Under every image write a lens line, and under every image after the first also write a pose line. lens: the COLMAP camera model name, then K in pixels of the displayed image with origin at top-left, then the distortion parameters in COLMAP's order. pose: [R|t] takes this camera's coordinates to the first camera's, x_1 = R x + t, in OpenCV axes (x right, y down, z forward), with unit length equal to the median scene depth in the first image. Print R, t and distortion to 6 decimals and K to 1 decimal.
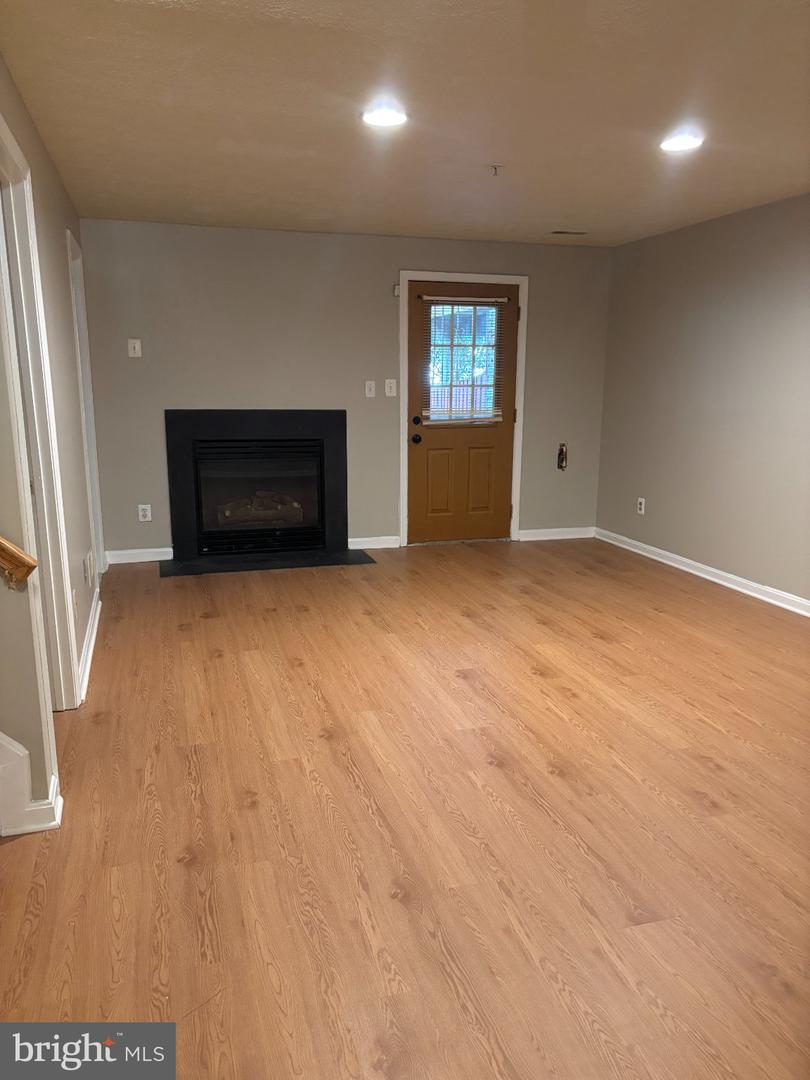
lens RADIAL K [[810.4, 0, 403.9], [0, 810.4, 539.7], [0, 0, 1]] dist [0.029509, -0.014926]
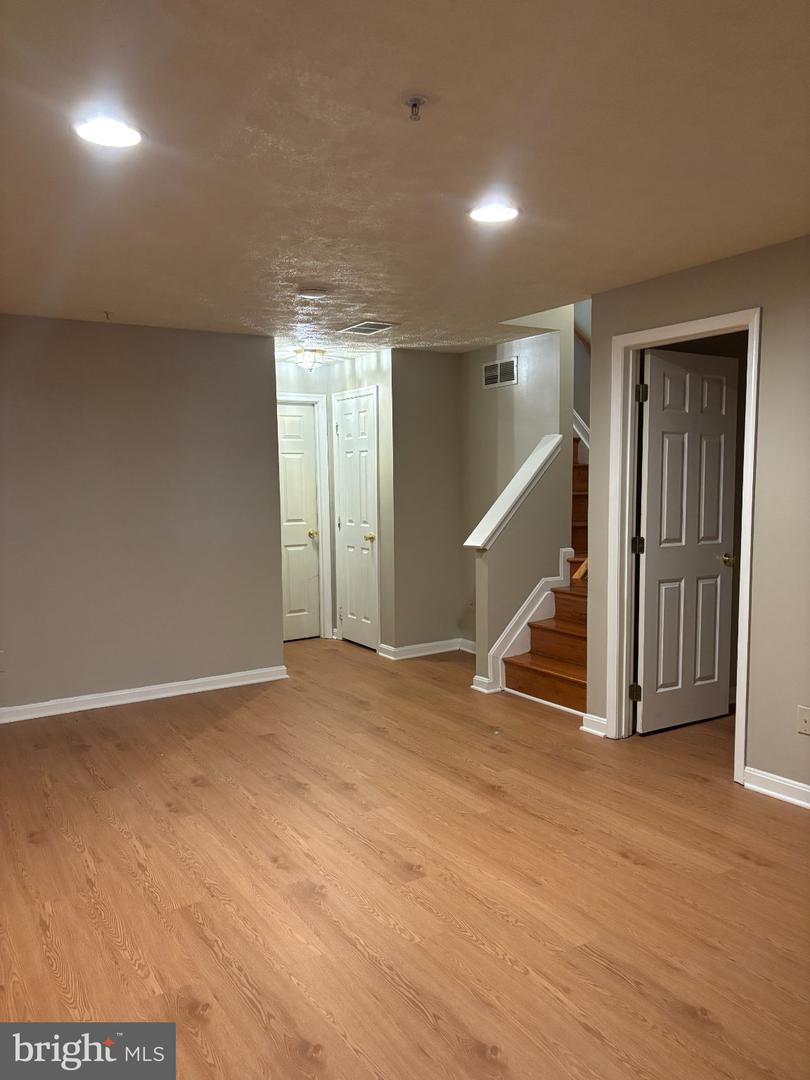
lens RADIAL K [[810.4, 0, 410.2], [0, 810.4, 540.3], [0, 0, 1]] dist [0.029509, -0.014926]
pose [[-0.960842, 0.031154, -0.275340, 0.337630], [-0.045624, 0.962312, 0.268095, -0.413015], [0.273315, 0.270159, -0.923208, 1.964850]]
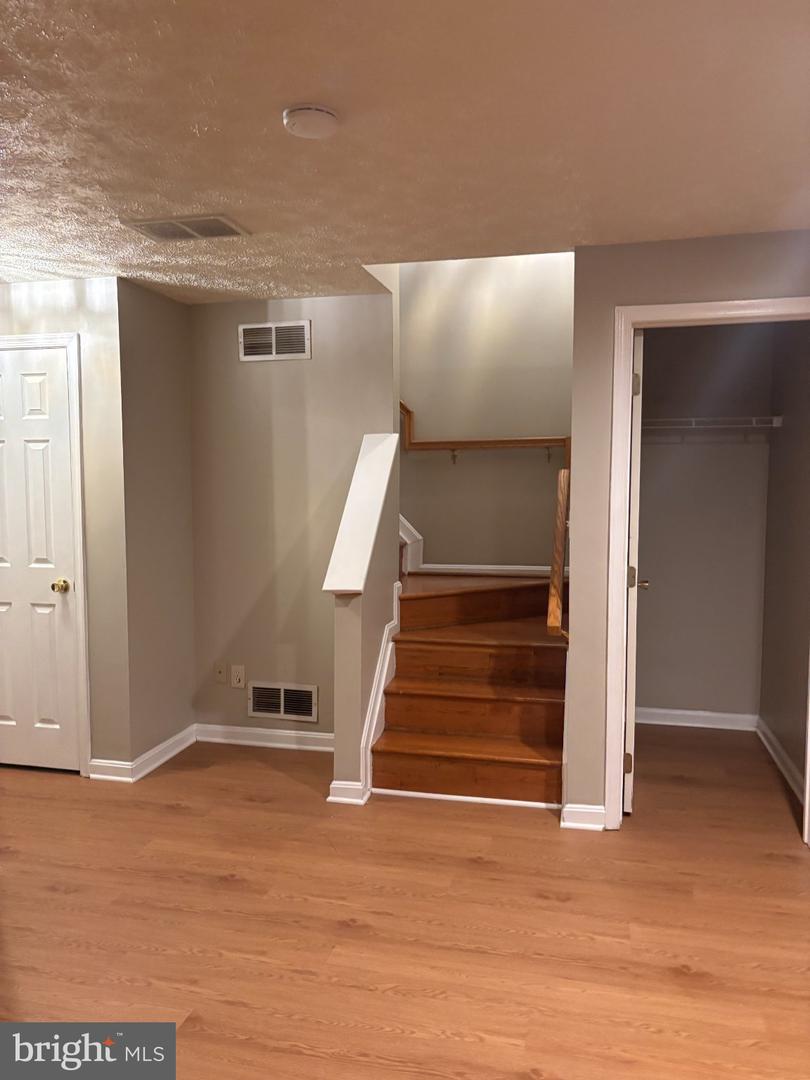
lens RADIAL K [[810.4, 0, 407.1], [0, 810.4, 541.0], [0, 0, 1]] dist [0.029509, -0.014926]
pose [[-0.500798, 0.058253, -0.863602, 0.672808], [-0.174633, 0.970415, 0.166727, -0.229423], [0.847765, 0.234310, -0.475809, 1.056386]]
